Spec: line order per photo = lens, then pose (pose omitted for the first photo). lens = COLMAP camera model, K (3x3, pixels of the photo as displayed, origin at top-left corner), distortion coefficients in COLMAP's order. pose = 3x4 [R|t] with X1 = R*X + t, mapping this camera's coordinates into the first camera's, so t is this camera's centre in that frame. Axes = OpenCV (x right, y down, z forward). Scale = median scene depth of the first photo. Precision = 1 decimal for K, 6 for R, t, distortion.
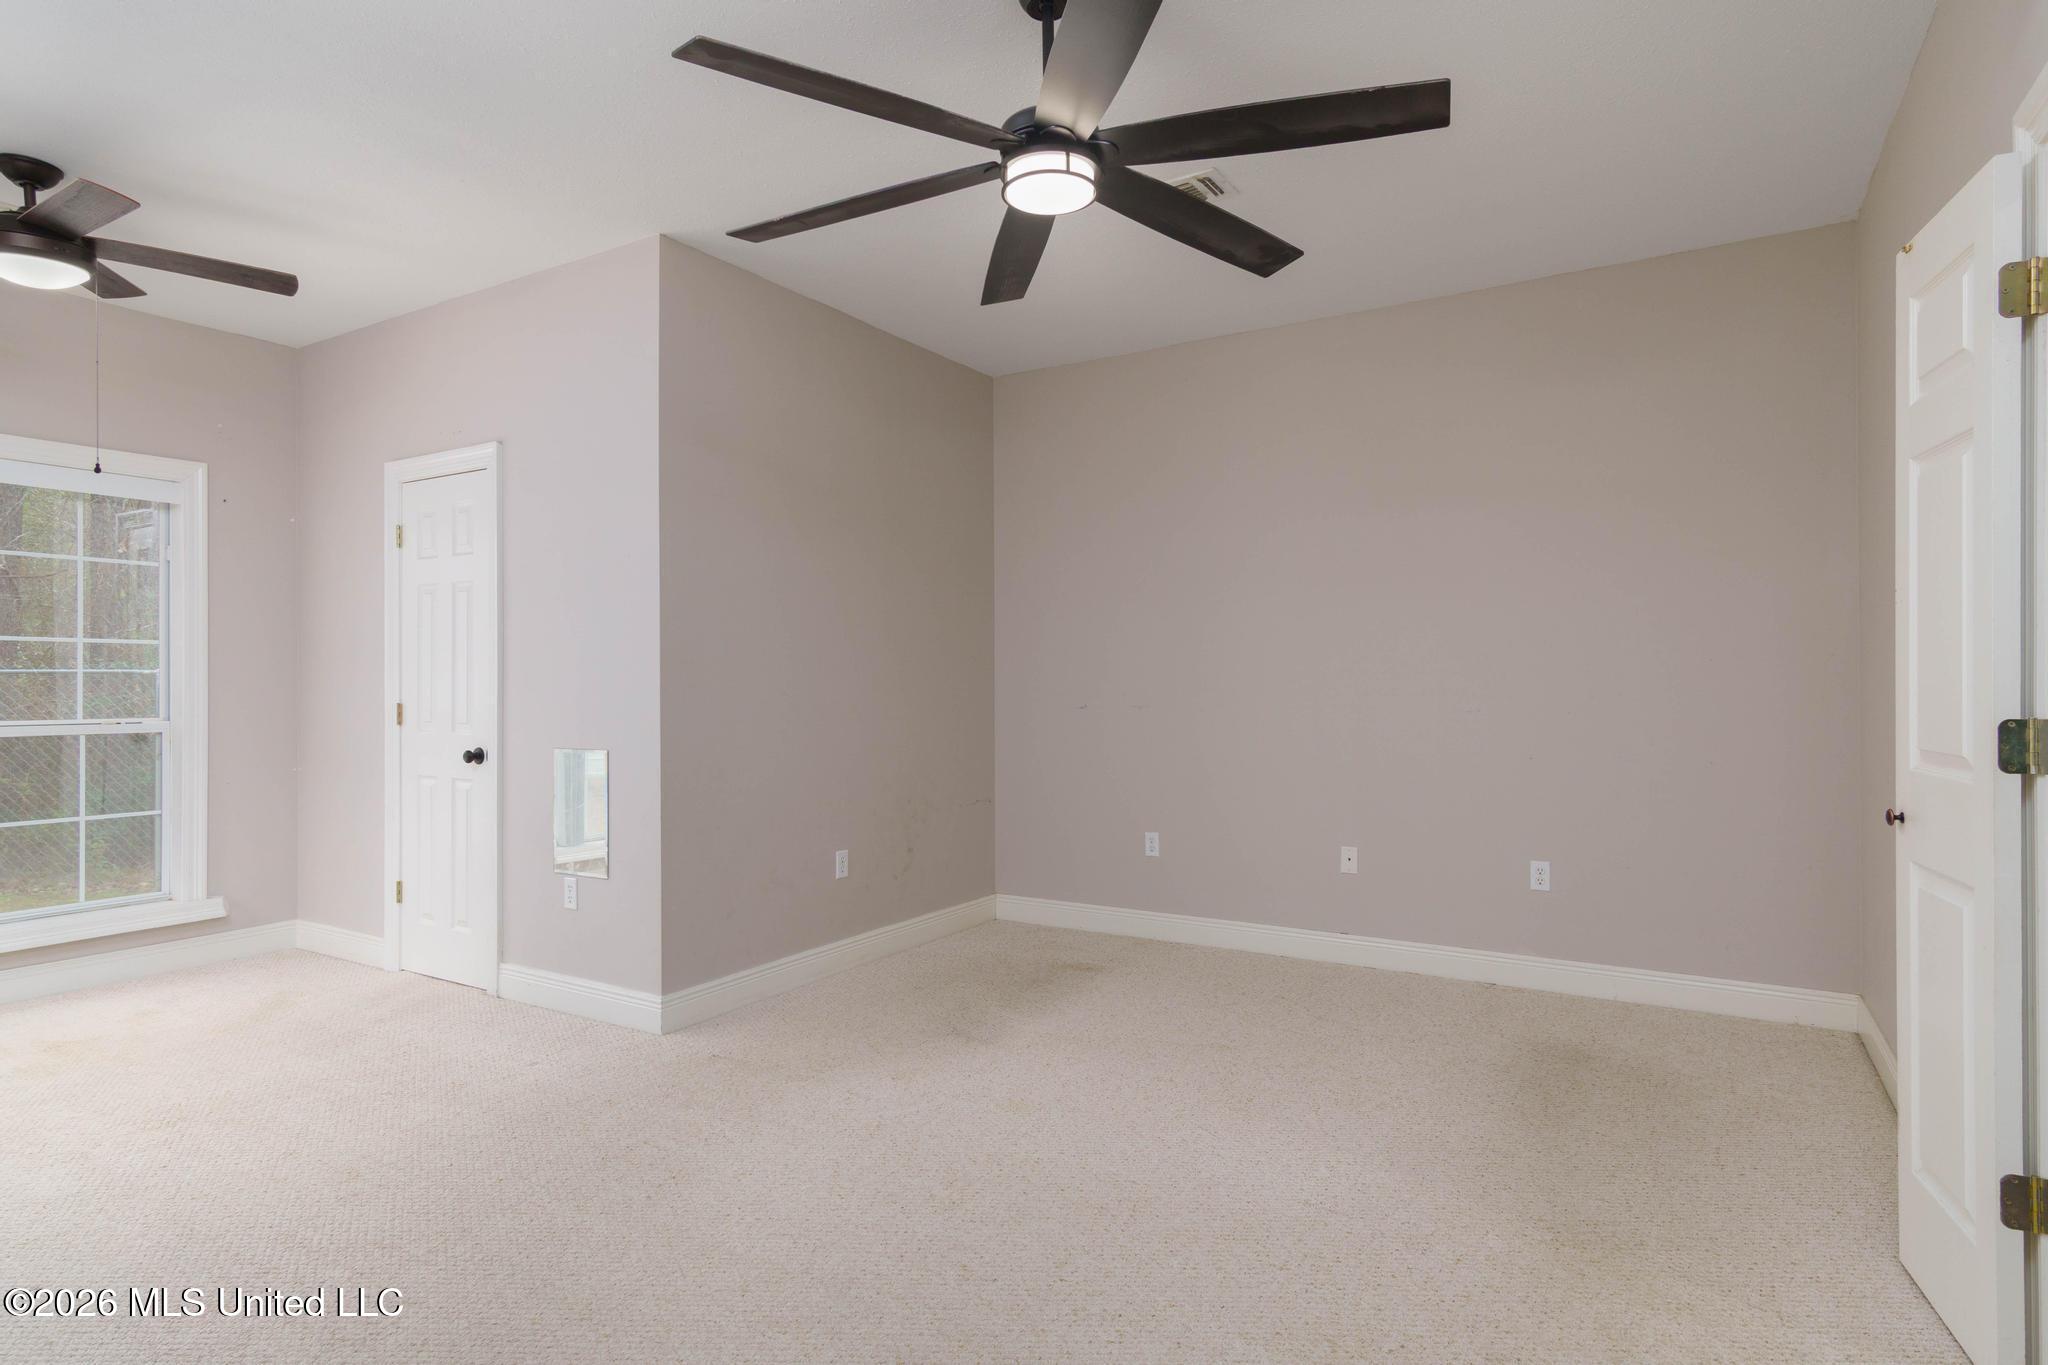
lens RADIAL K [[1088.8, 0, 1024.0], [0, 1088.8, 682.5], [0, 0, 1]] dist [-0.002212, 0.000774]
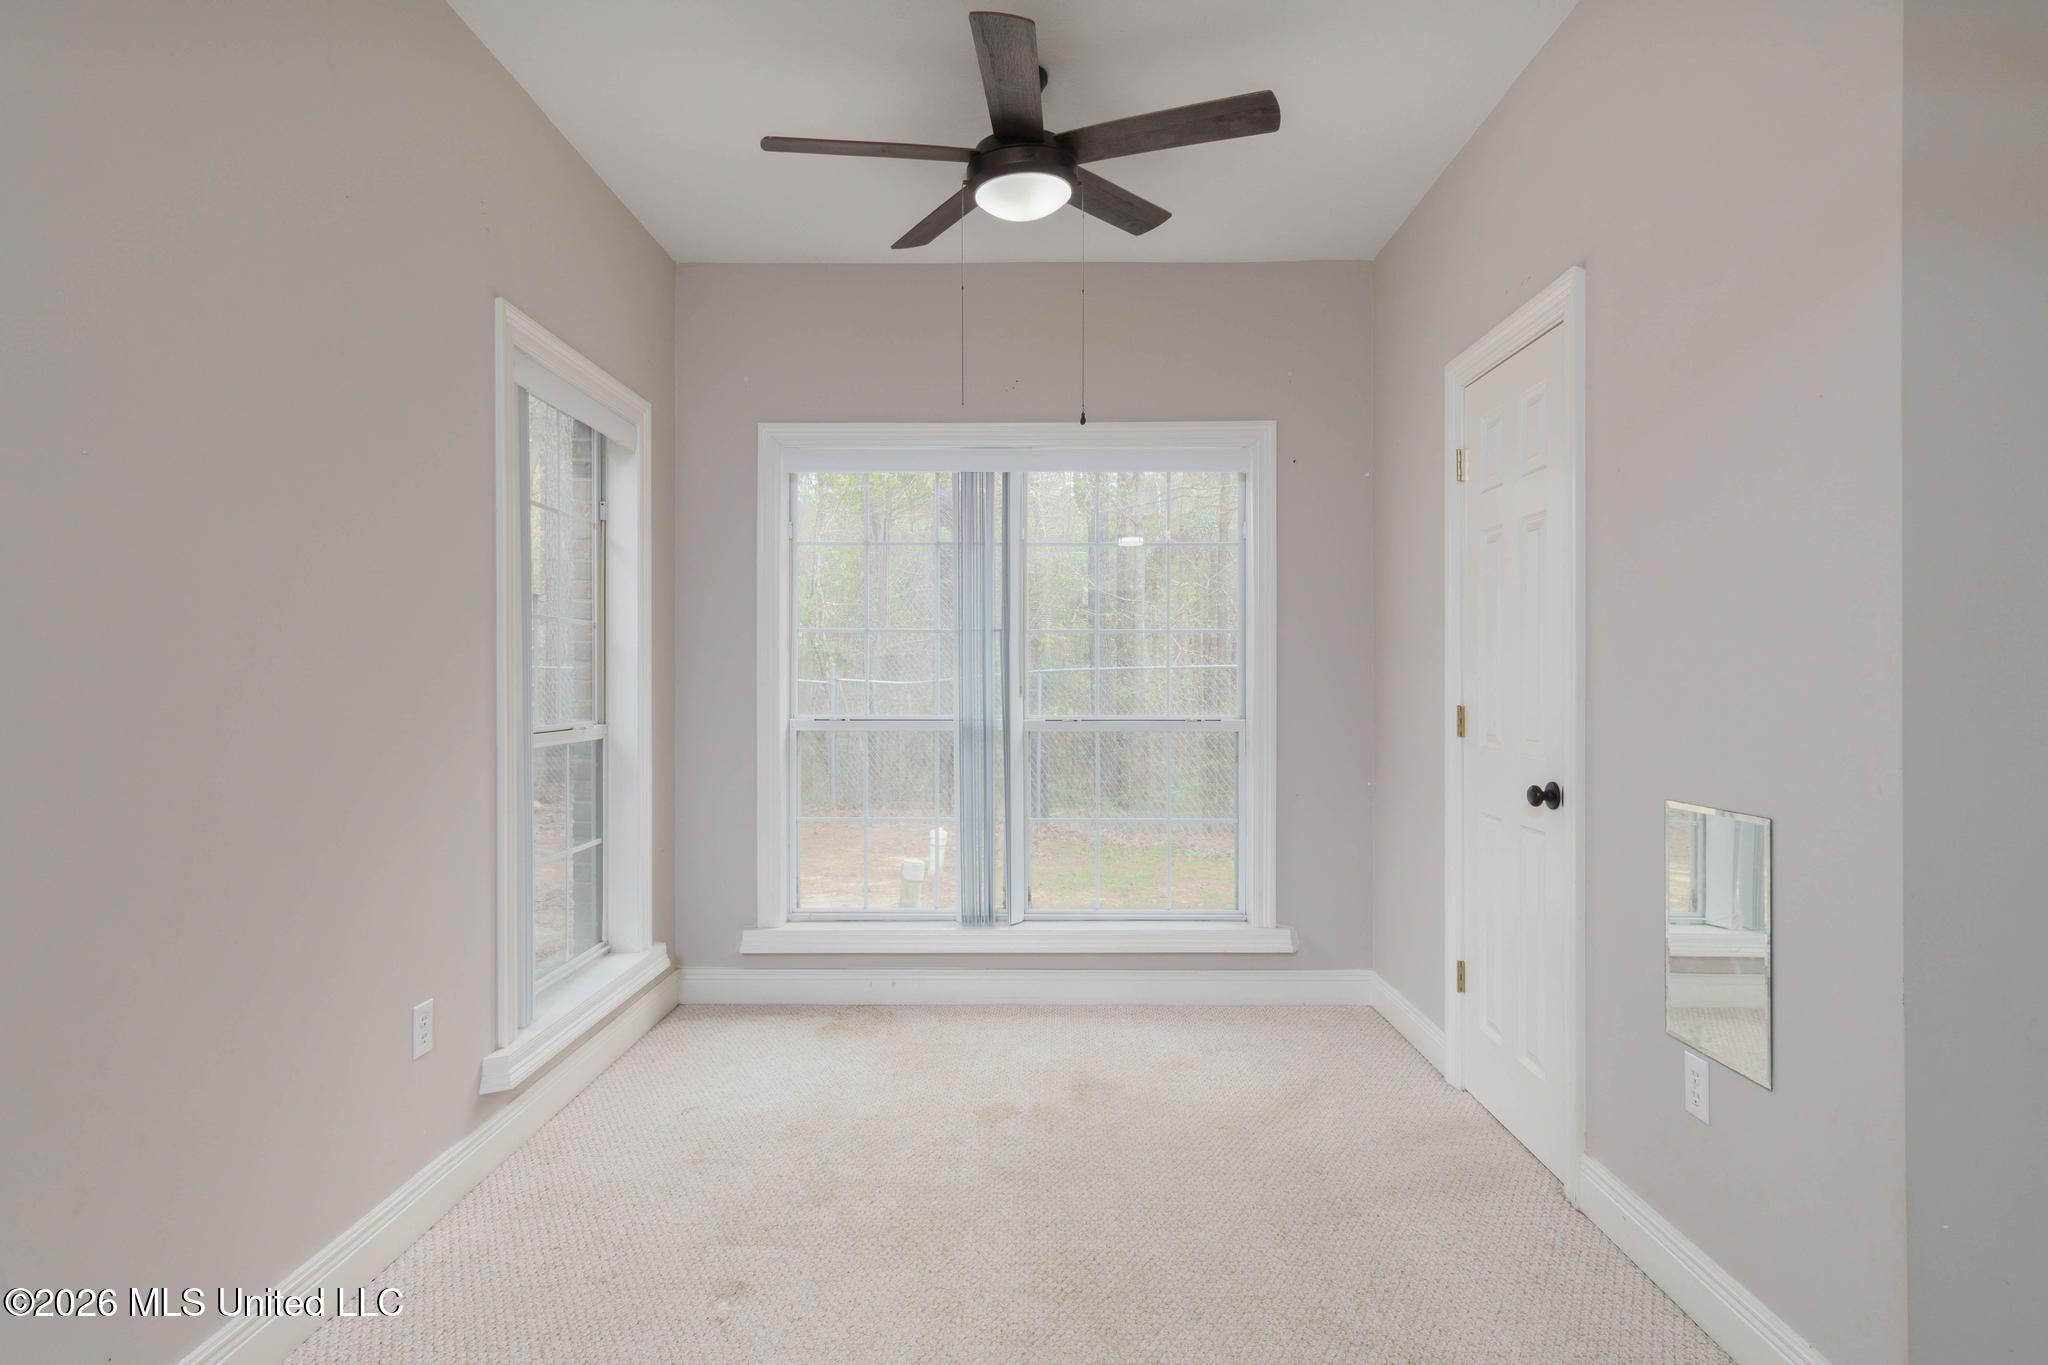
lens RADIAL K [[1088.8, 0, 1024.0], [0, 1088.8, 682.5], [0, 0, 1]] dist [-0.002212, 0.000774]
pose [[0.516508, 0.002670, -0.856278, -0.124387], [0.002262, 0.999987, 0.004483, 0.000920], [0.856279, -0.004253, 0.516496, 0.404250]]
